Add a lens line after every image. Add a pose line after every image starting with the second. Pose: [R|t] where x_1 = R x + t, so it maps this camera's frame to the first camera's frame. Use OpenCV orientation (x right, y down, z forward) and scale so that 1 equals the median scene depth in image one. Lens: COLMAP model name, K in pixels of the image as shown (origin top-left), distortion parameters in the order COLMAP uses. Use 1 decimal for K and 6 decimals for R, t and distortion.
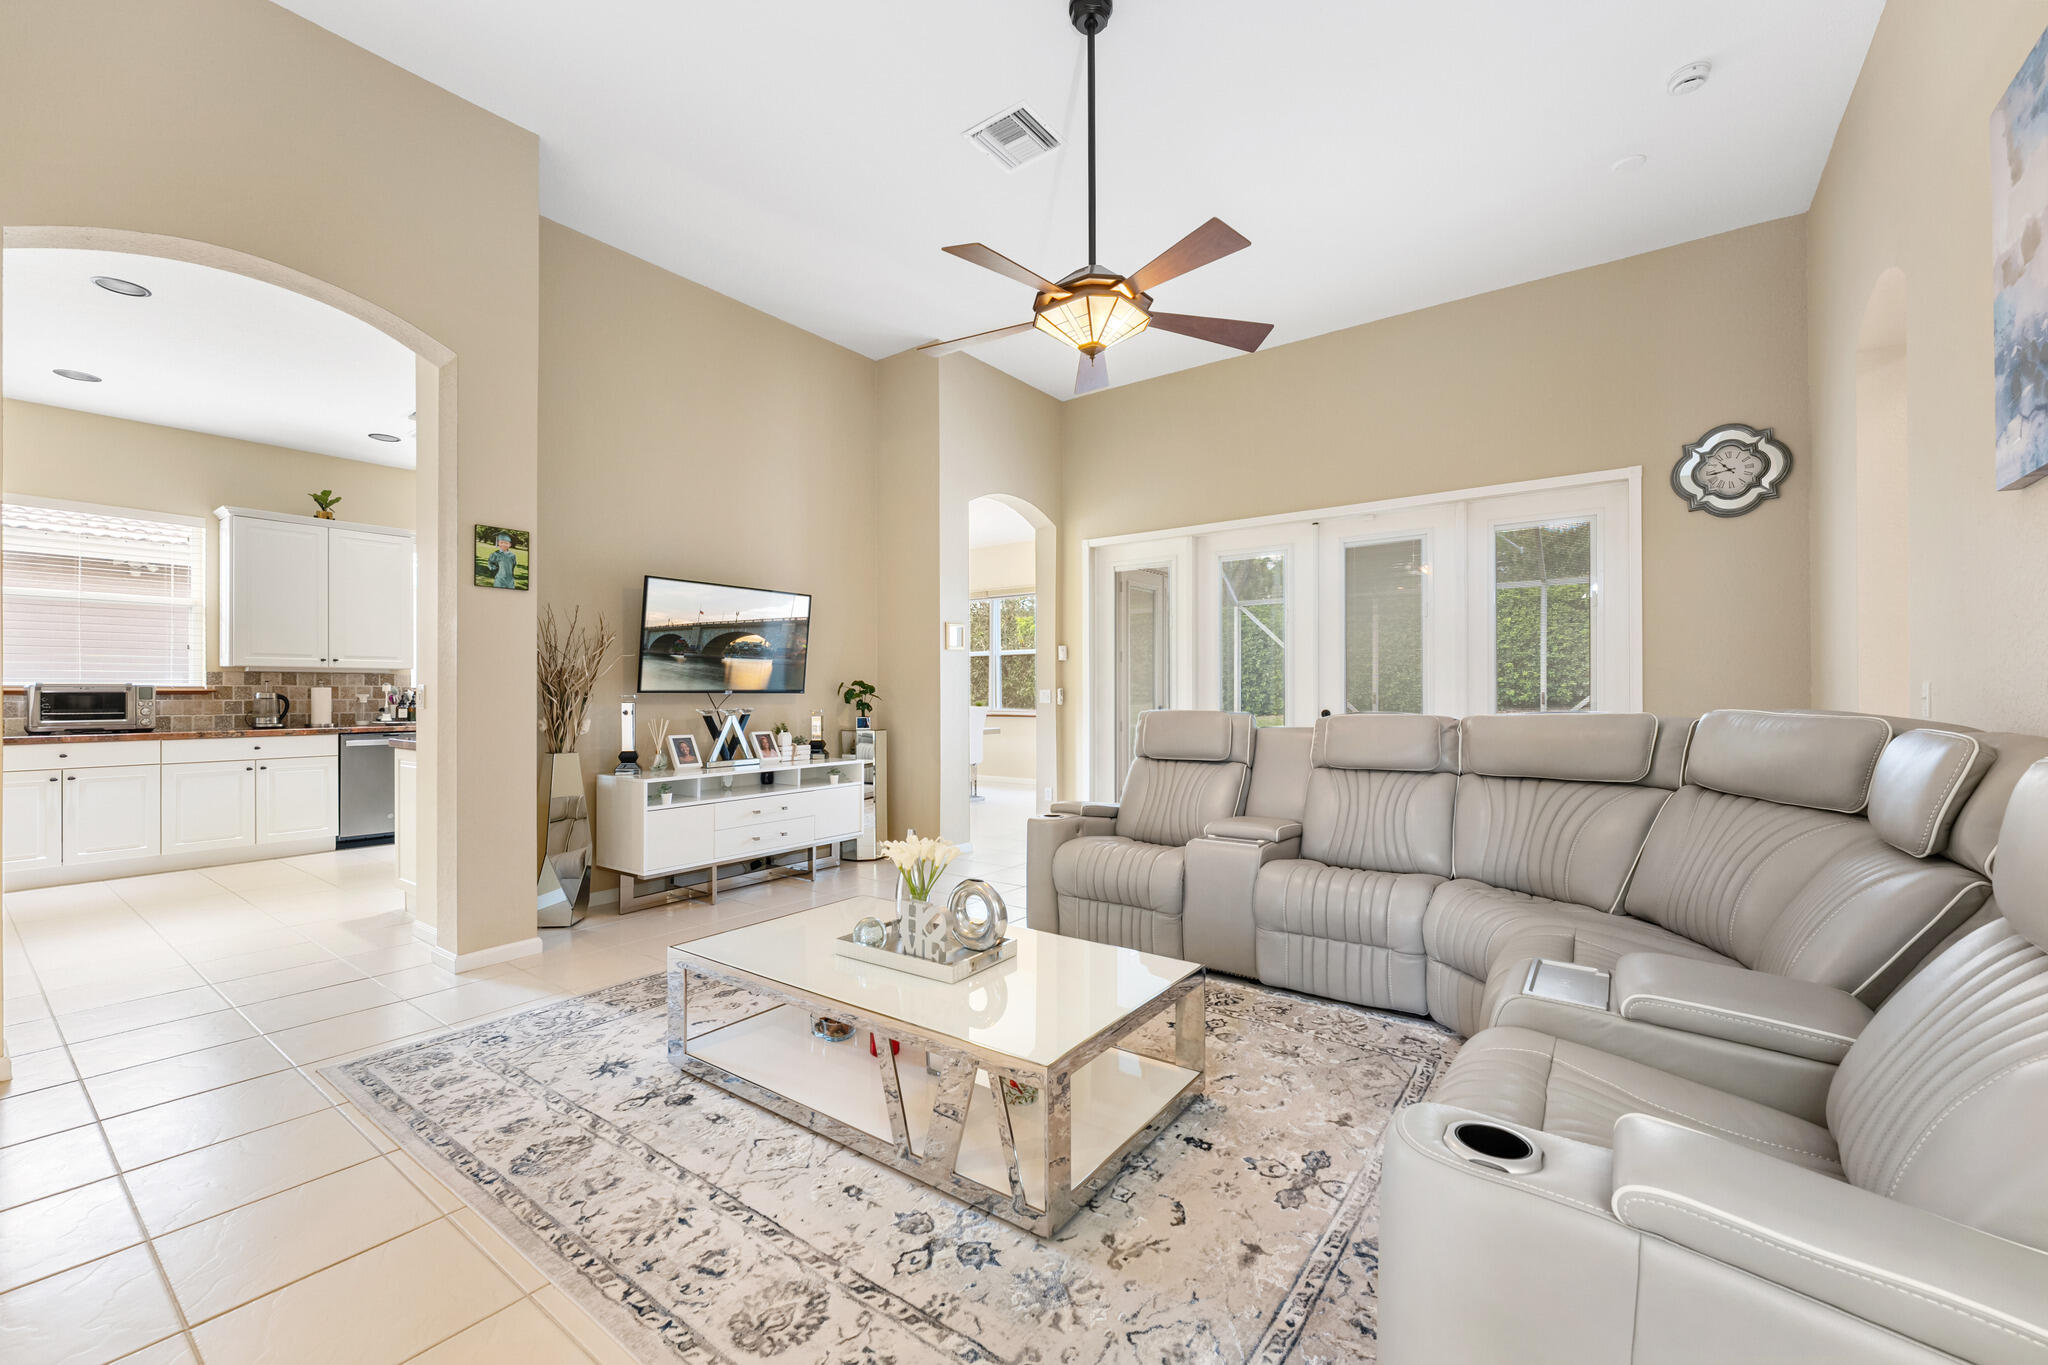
lens RADIAL K [[821.6, 0, 1025.1], [0, 821.6, 692.2], [0, 0, 1]] dist [-0.003521, -0.000545]
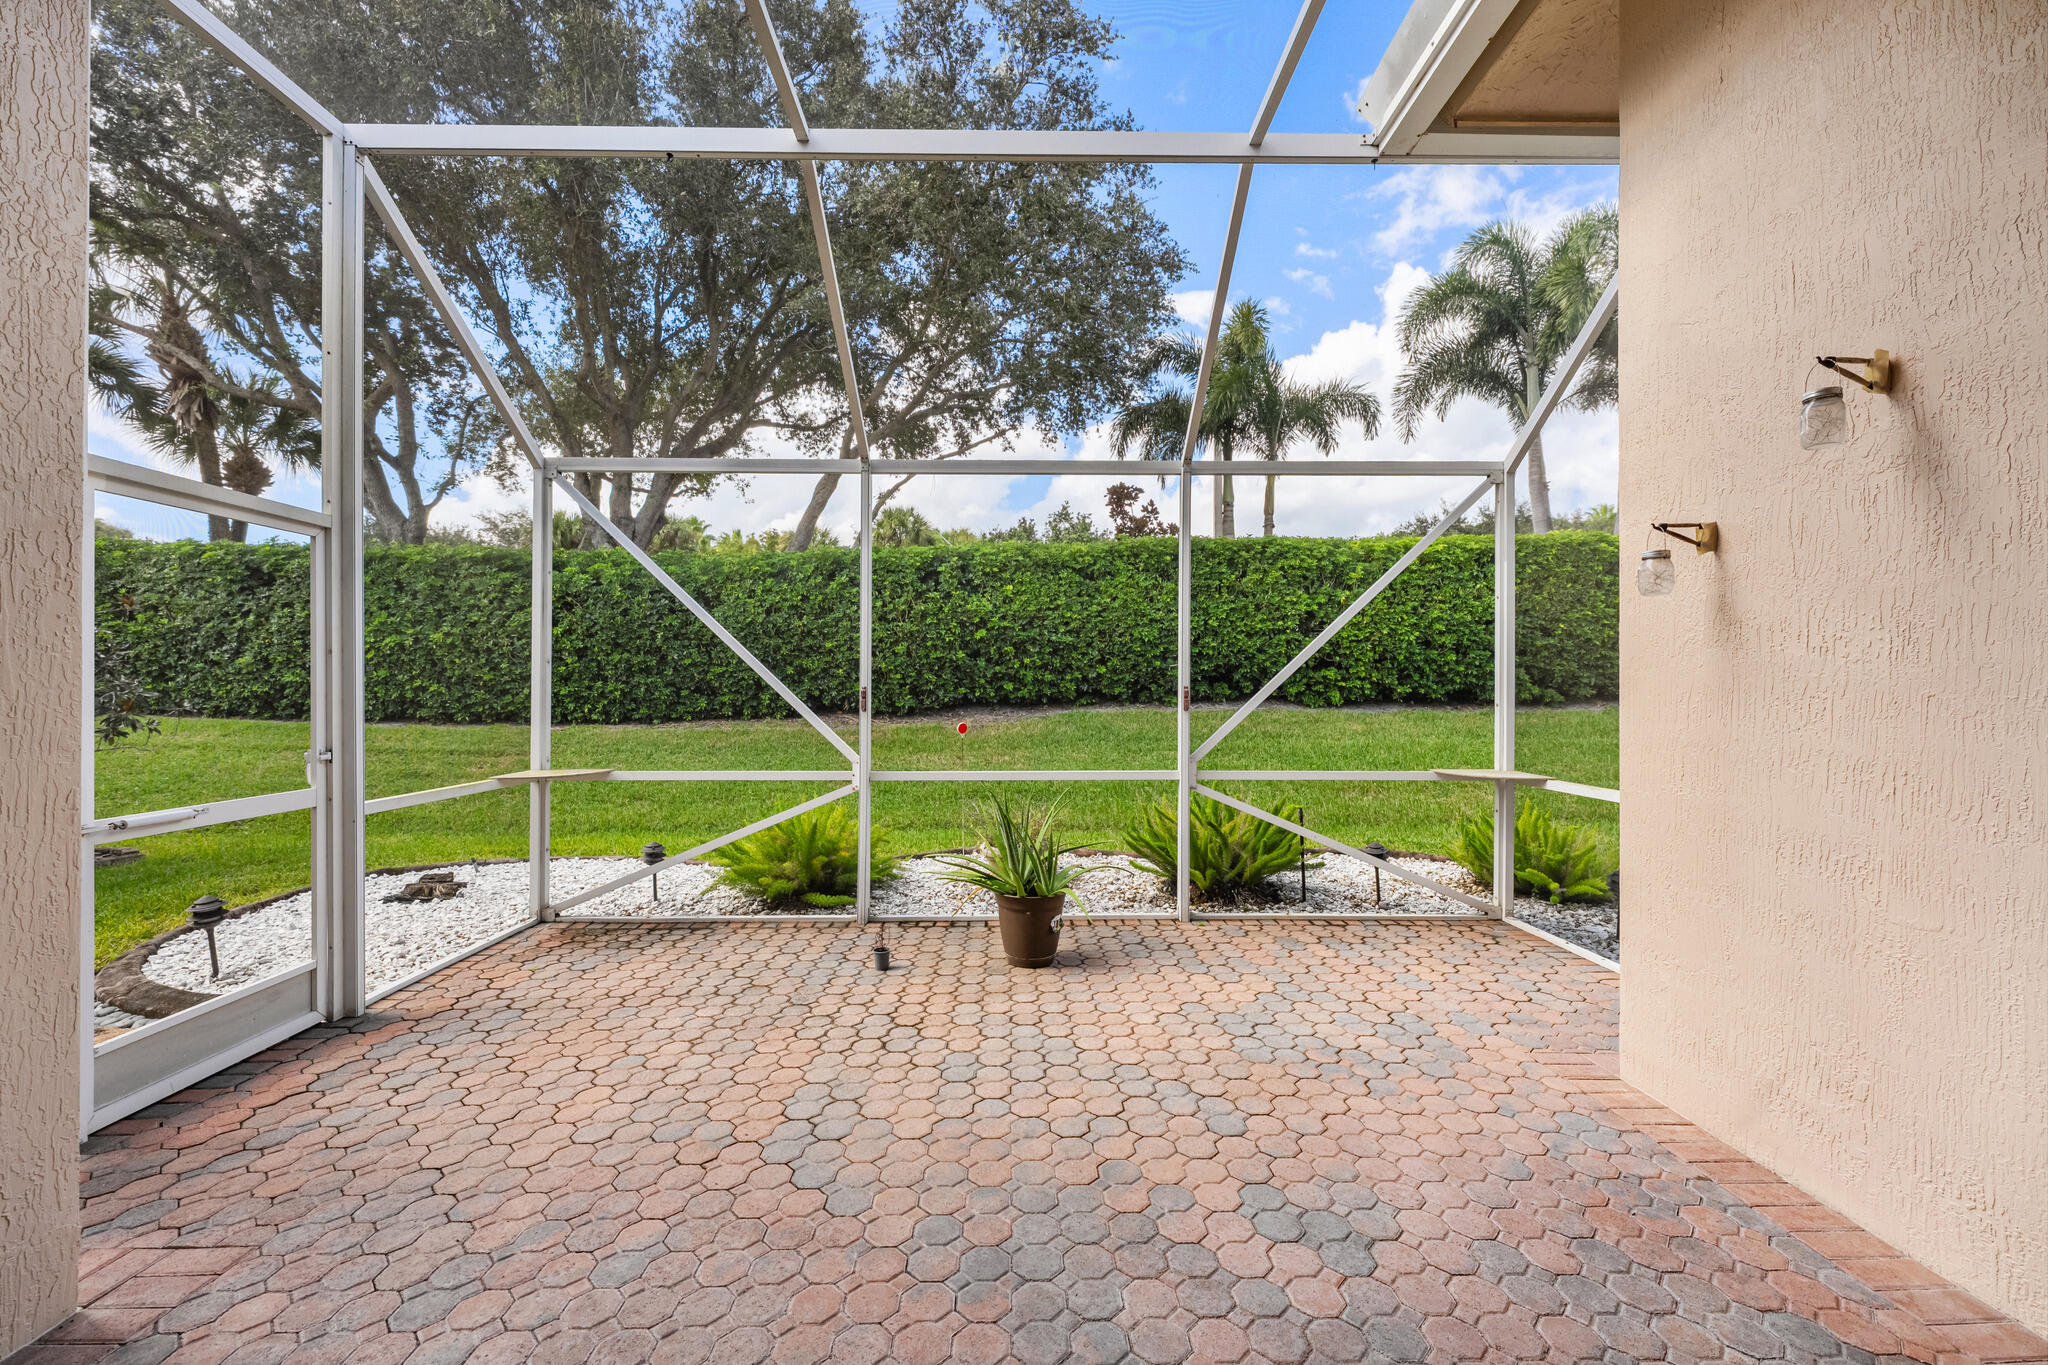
lens RADIAL K [[816.5, 0, 1020.1], [0, 816.5, 686.9], [0, 0, 1]] dist [-0.003403, -0.000526]
pose [[0.797975, 0.006130, 0.602659, 0.665485], [-0.003120, 0.999977, -0.006040, 0.022300], [-0.602682, 0.002940, 0.797976, 1.773906]]
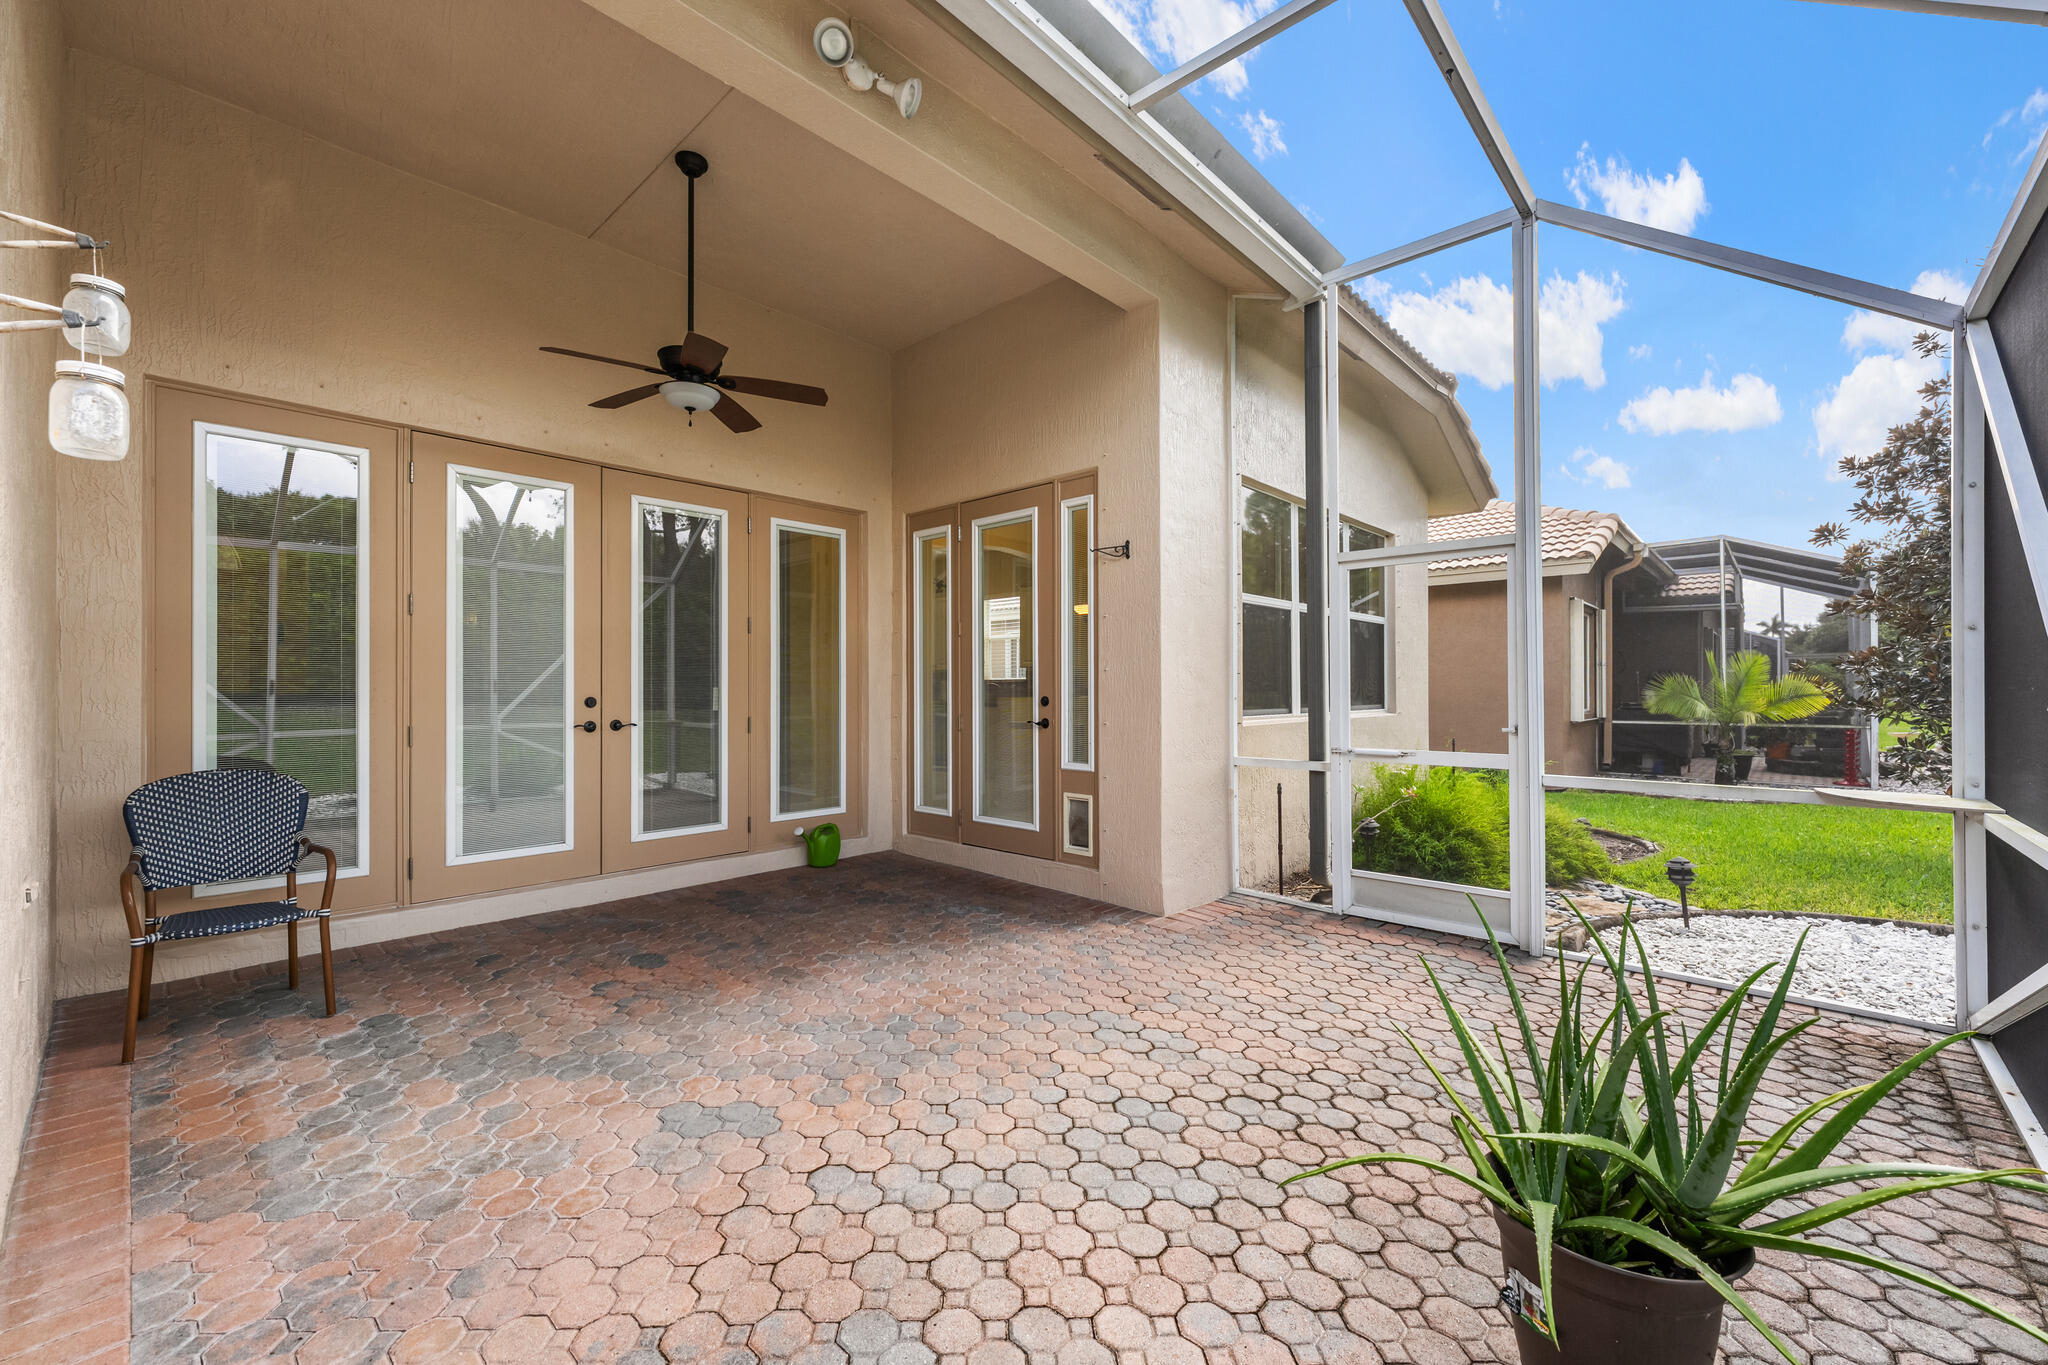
lens RADIAL K [[816.5, 0, 1020.1], [0, 816.5, 686.9], [0, 0, 1]] dist [-0.003403, -0.000526]
pose [[-0.116404, 0.001964, -0.993200, 1.610645], [0.000833, 0.999998, 0.001879, 0.032415], [0.993202, -0.000609, -0.116405, 2.319613]]
